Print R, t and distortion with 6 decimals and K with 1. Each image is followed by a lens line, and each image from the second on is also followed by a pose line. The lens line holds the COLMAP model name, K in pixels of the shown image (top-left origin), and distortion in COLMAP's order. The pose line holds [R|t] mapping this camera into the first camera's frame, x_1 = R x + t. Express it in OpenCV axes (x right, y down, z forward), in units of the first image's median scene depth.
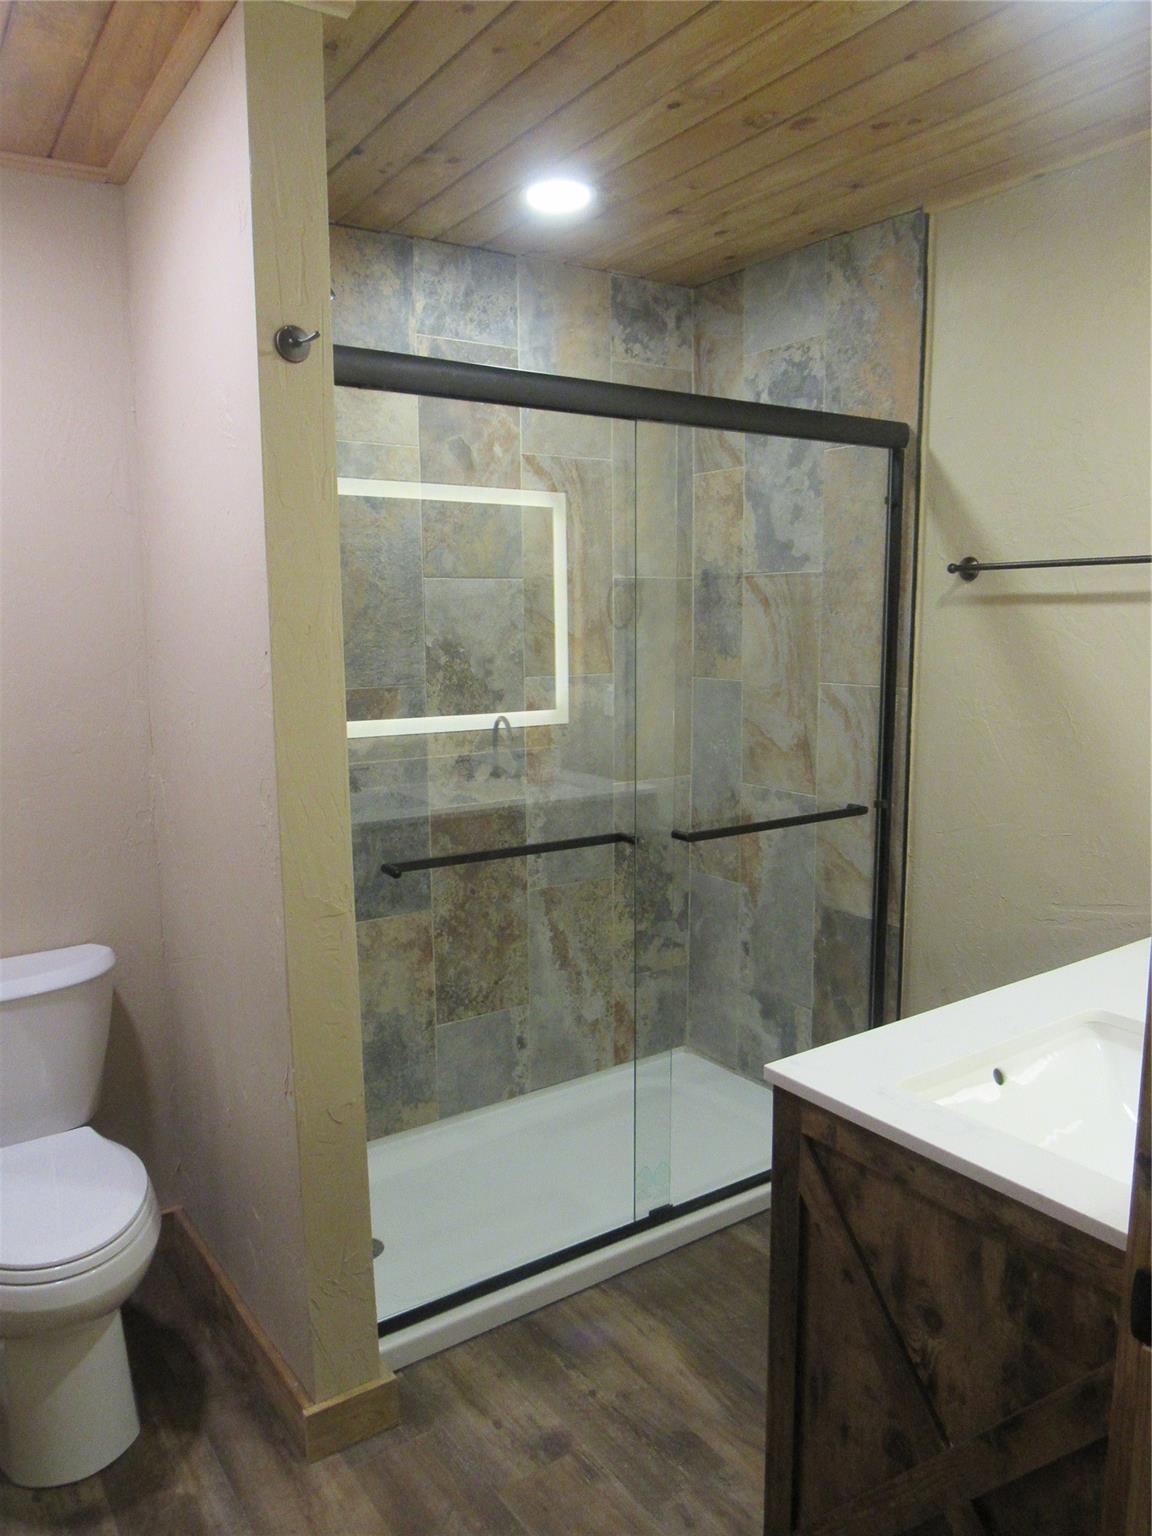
lens RADIAL K [[1093.6, 0, 580.3], [0, 1093.6, 770.8], [0, 0, 1]] dist [-0.031724, 0.013864]
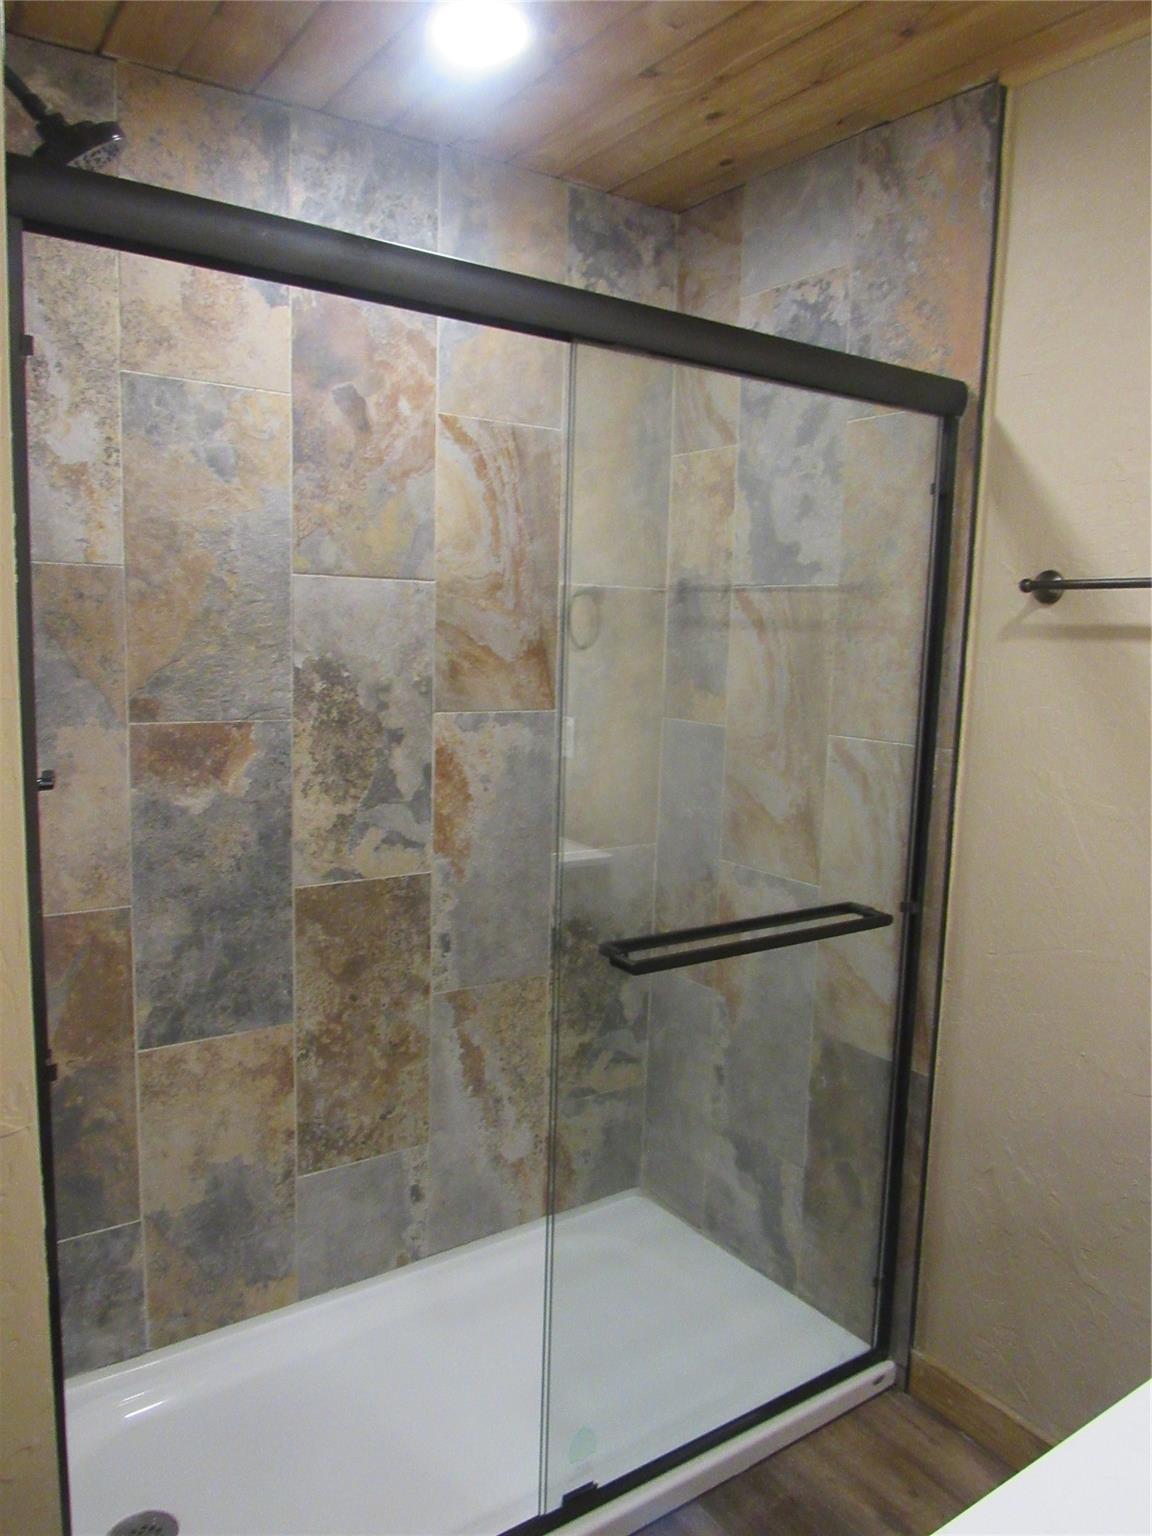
lens RADIAL K [[1093.6, 0, 572.0], [0, 1093.6, 764.4], [0, 0, 1]] dist [-0.031724, 0.013864]
pose [[0.999346, 0.036130, 0.001759, 0.045227], [-0.036087, 0.999140, -0.020416, -0.039995], [-0.002495, 0.020339, 0.999790, 0.264886]]
